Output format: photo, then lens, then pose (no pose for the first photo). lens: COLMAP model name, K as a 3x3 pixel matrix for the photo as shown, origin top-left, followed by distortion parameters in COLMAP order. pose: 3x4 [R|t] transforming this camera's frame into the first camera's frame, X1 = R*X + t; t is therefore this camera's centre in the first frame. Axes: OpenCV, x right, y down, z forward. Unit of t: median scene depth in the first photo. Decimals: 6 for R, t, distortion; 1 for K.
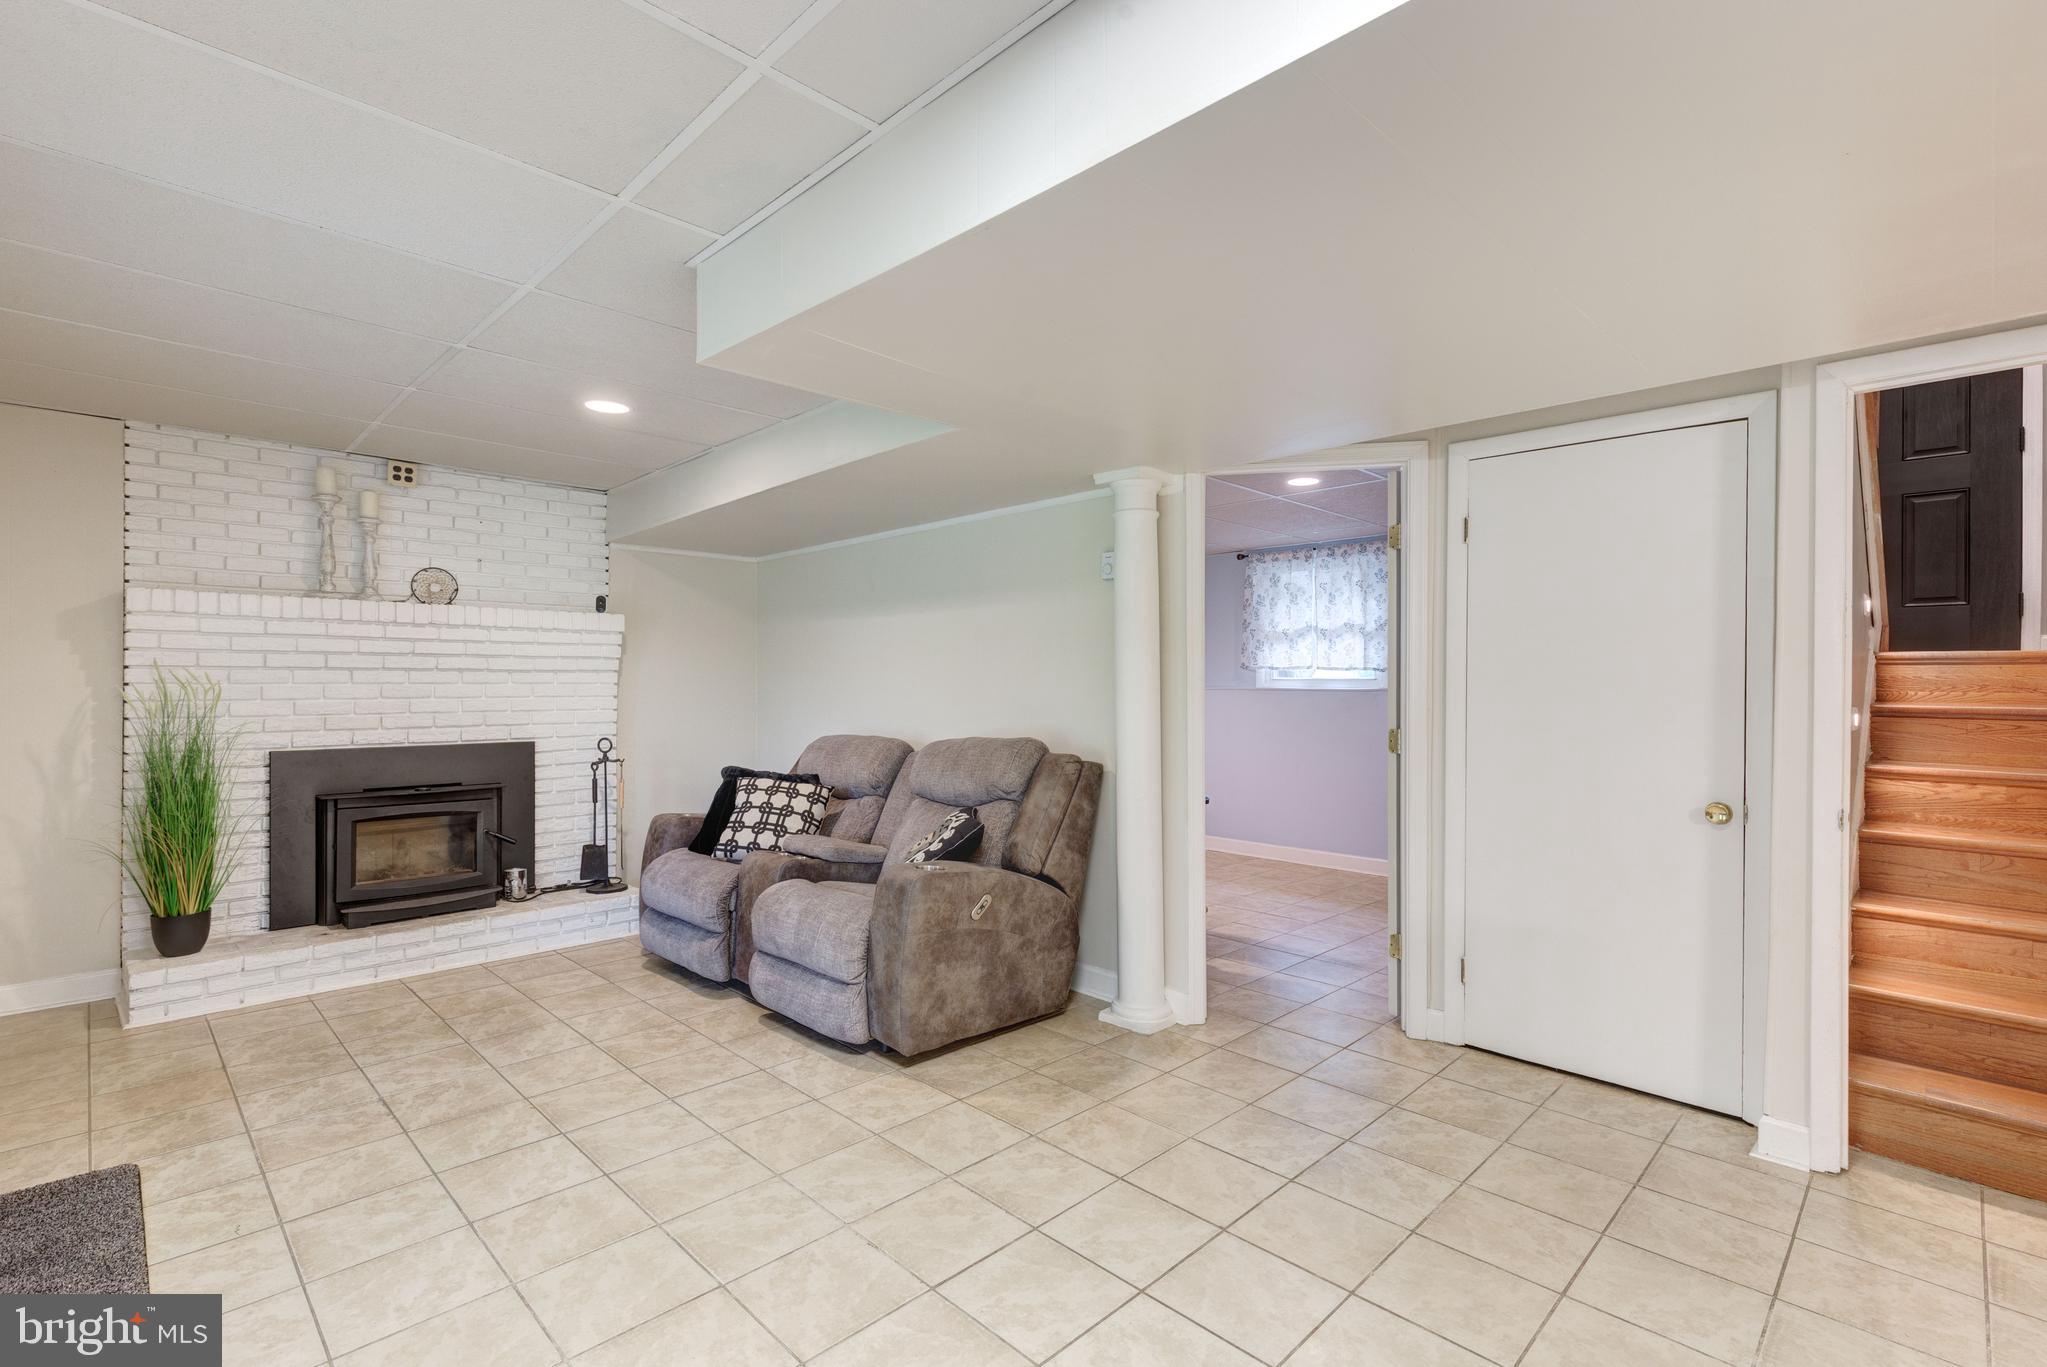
lens RADIAL K [[948.7, 0, 1028.3], [0, 948.7, 684.6], [0, 0, 1]] dist [0.002763, -0.000123]
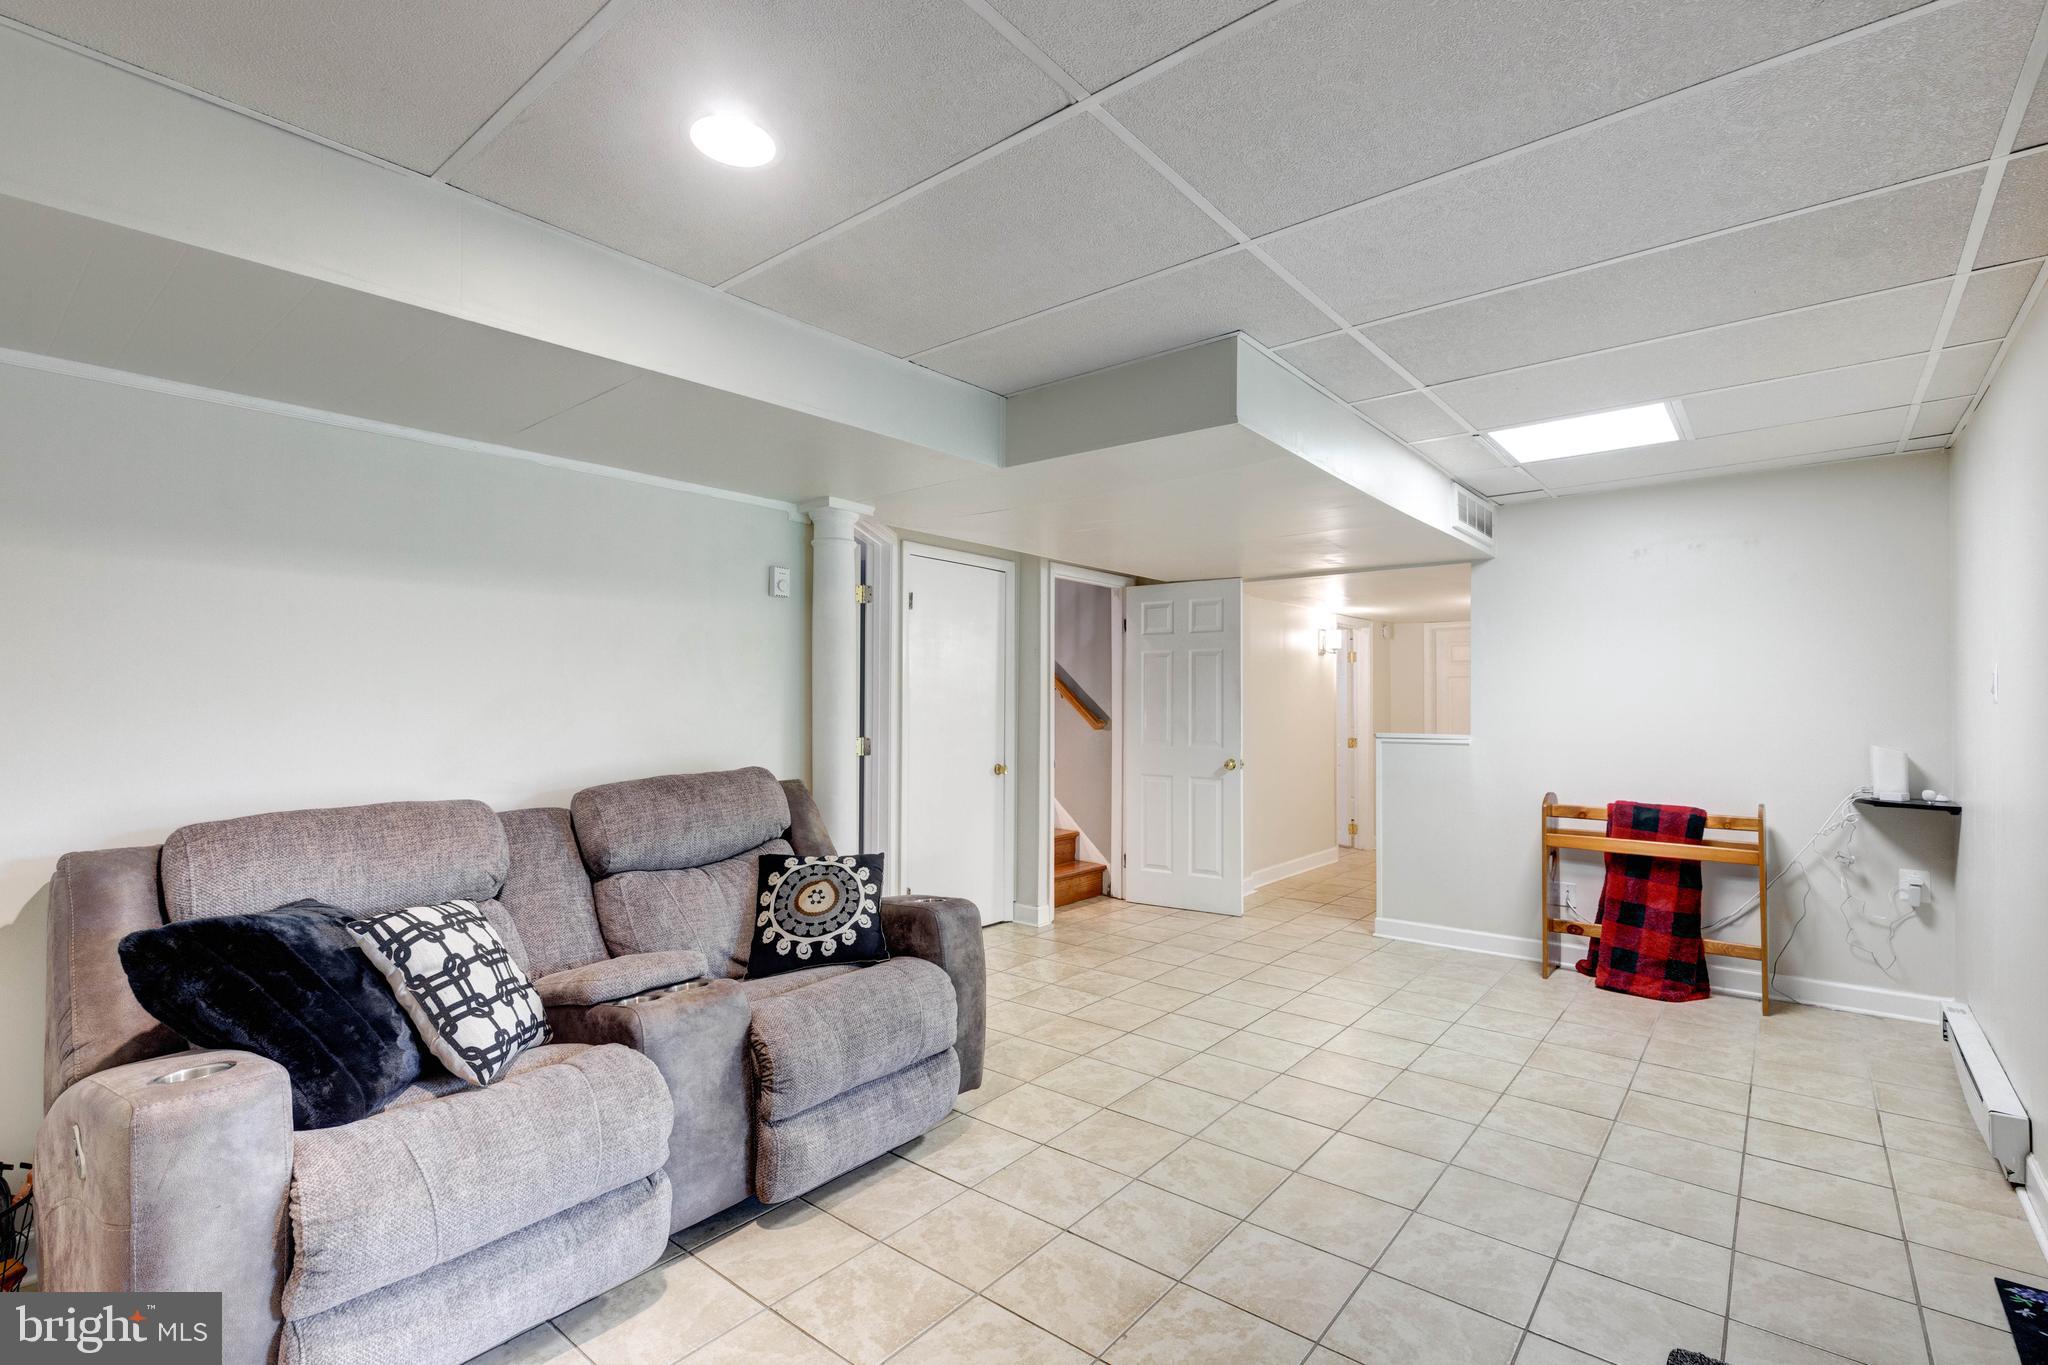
lens RADIAL K [[927.8, 0, 1023.0], [0, 927.8, 687.2], [0, 0, 1]] dist [0.002996, 0.000034]
pose [[-0.100389, 0.008782, 0.994910, -0.799378], [-0.006072, 0.999937, -0.009439, -0.009680], [-0.994930, -0.006989, -0.100329, 0.772674]]
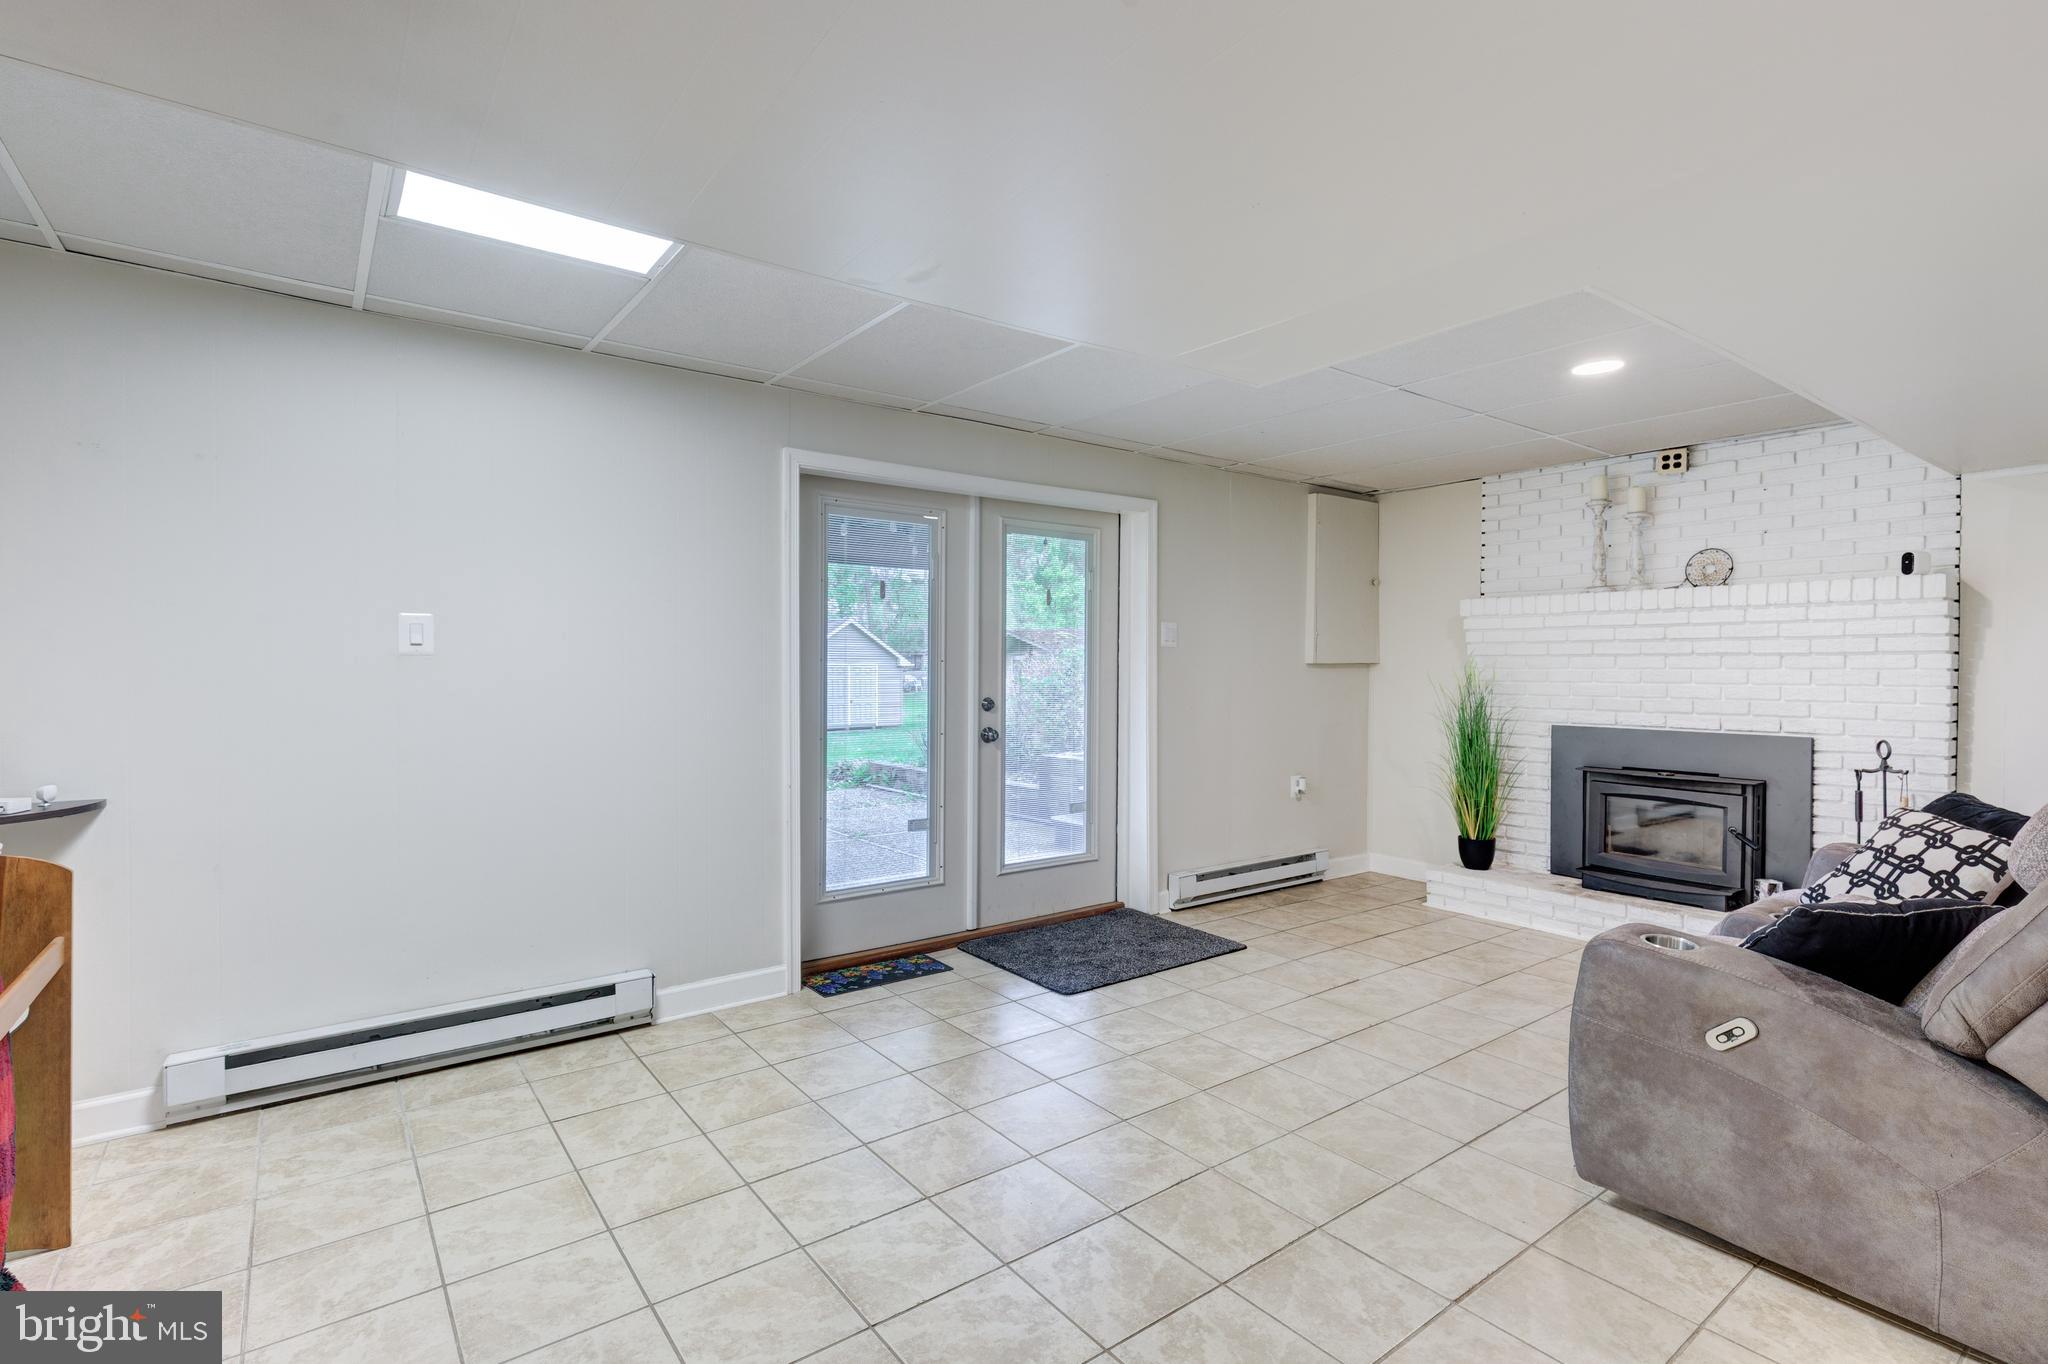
lens RADIAL K [[949.2, 0, 1028.8], [0, 949.2, 683.1], [0, 0, 1]] dist [0.002763, -0.000123]
pose [[-0.136551, 0.013990, -0.990534, 0.474572], [-0.005442, 0.999875, 0.014872, 0.003176], [0.990618, 0.007421, -0.136458, 0.498000]]
